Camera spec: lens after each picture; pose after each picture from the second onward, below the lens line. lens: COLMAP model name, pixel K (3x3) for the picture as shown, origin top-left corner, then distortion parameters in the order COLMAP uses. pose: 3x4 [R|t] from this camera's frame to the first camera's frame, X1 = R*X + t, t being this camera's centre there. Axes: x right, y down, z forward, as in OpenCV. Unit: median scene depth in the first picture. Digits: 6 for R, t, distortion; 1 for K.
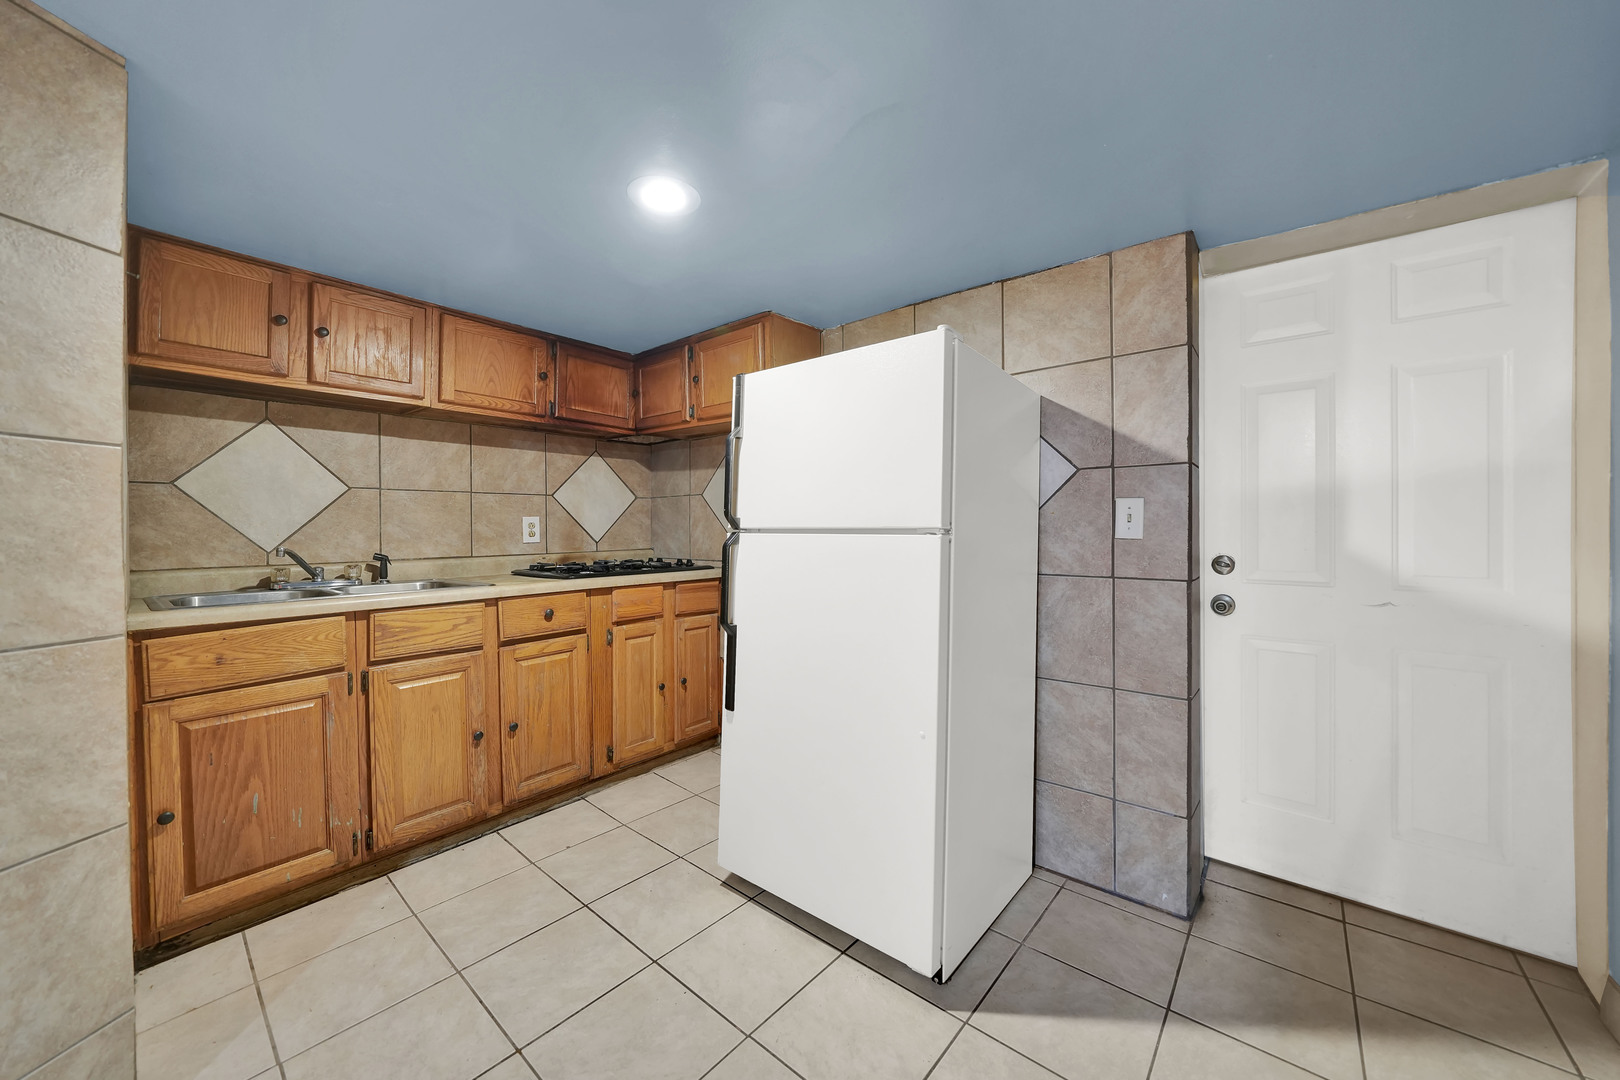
lens RADIAL K [[584.6, 0, 812.1], [0, 584.6, 533.0], [0, 0, 1]] dist [-0.015528, 0.000237]
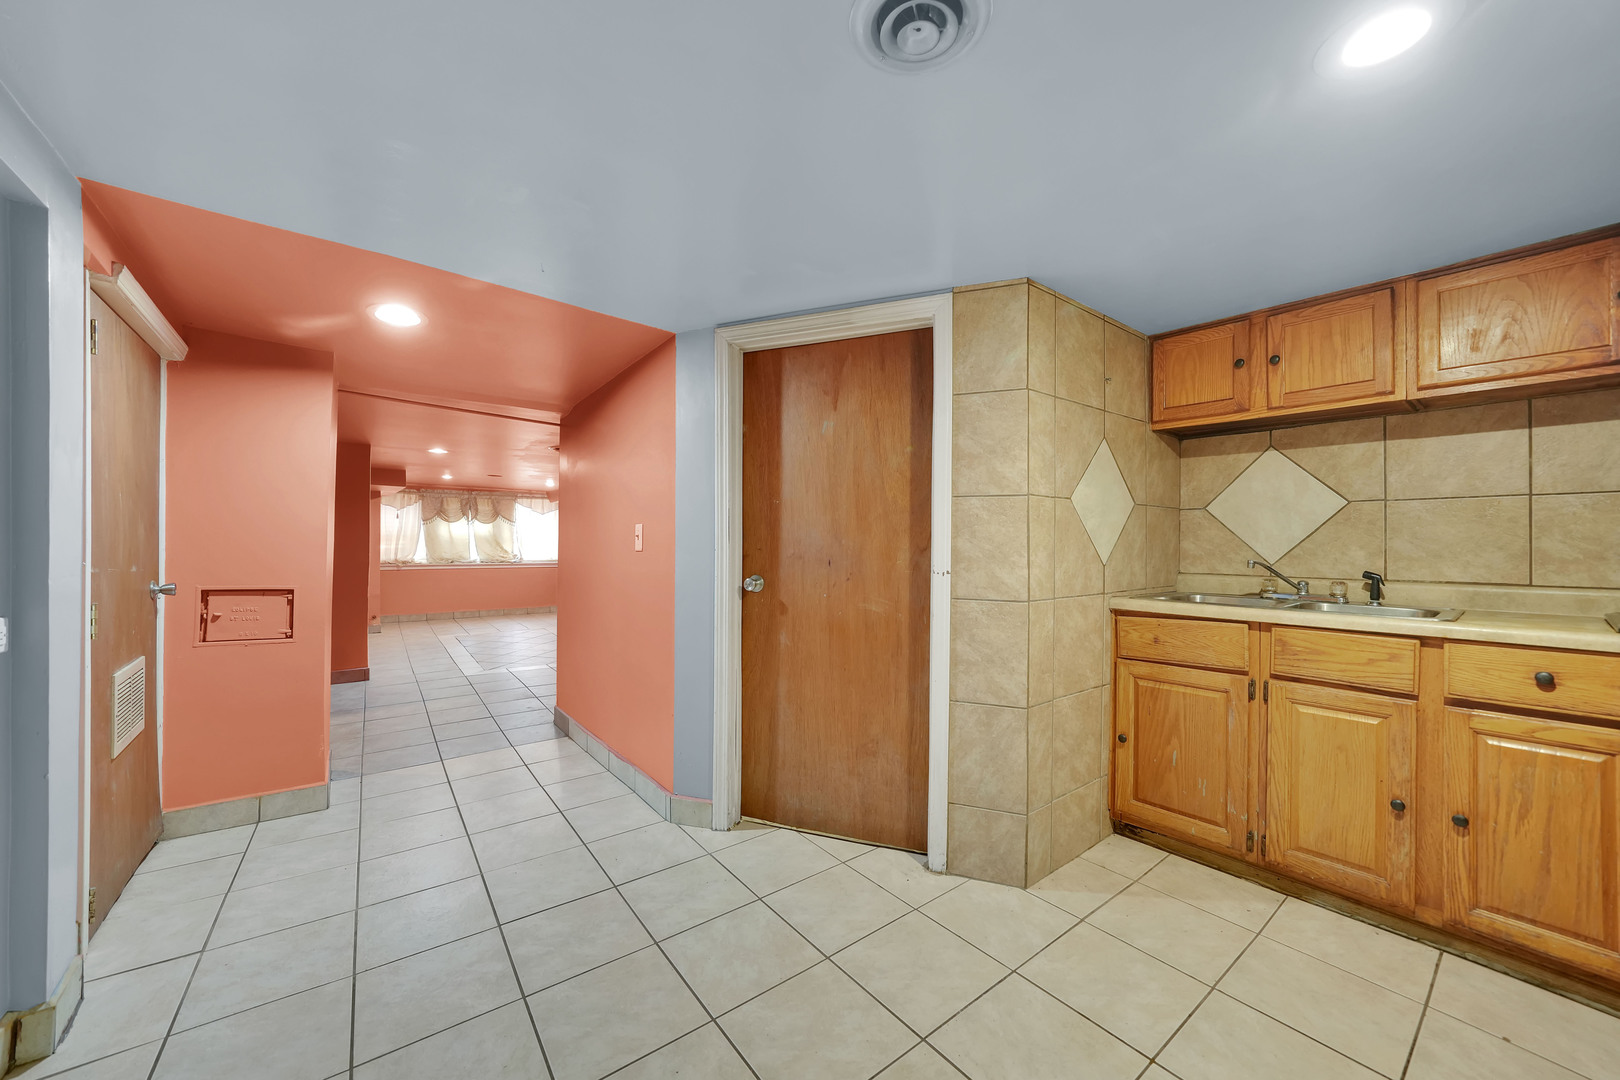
lens RADIAL K [[584.6, 0, 810.1], [0, 584.6, 540.2], [0, 0, 1]] dist [-0.015528, 0.000237]
pose [[-0.212125, 0.000250, -0.977242, 0.371836], [-0.015452, 0.999874, 0.003610, -0.004602], [0.977120, 0.015866, -0.212095, 0.380535]]
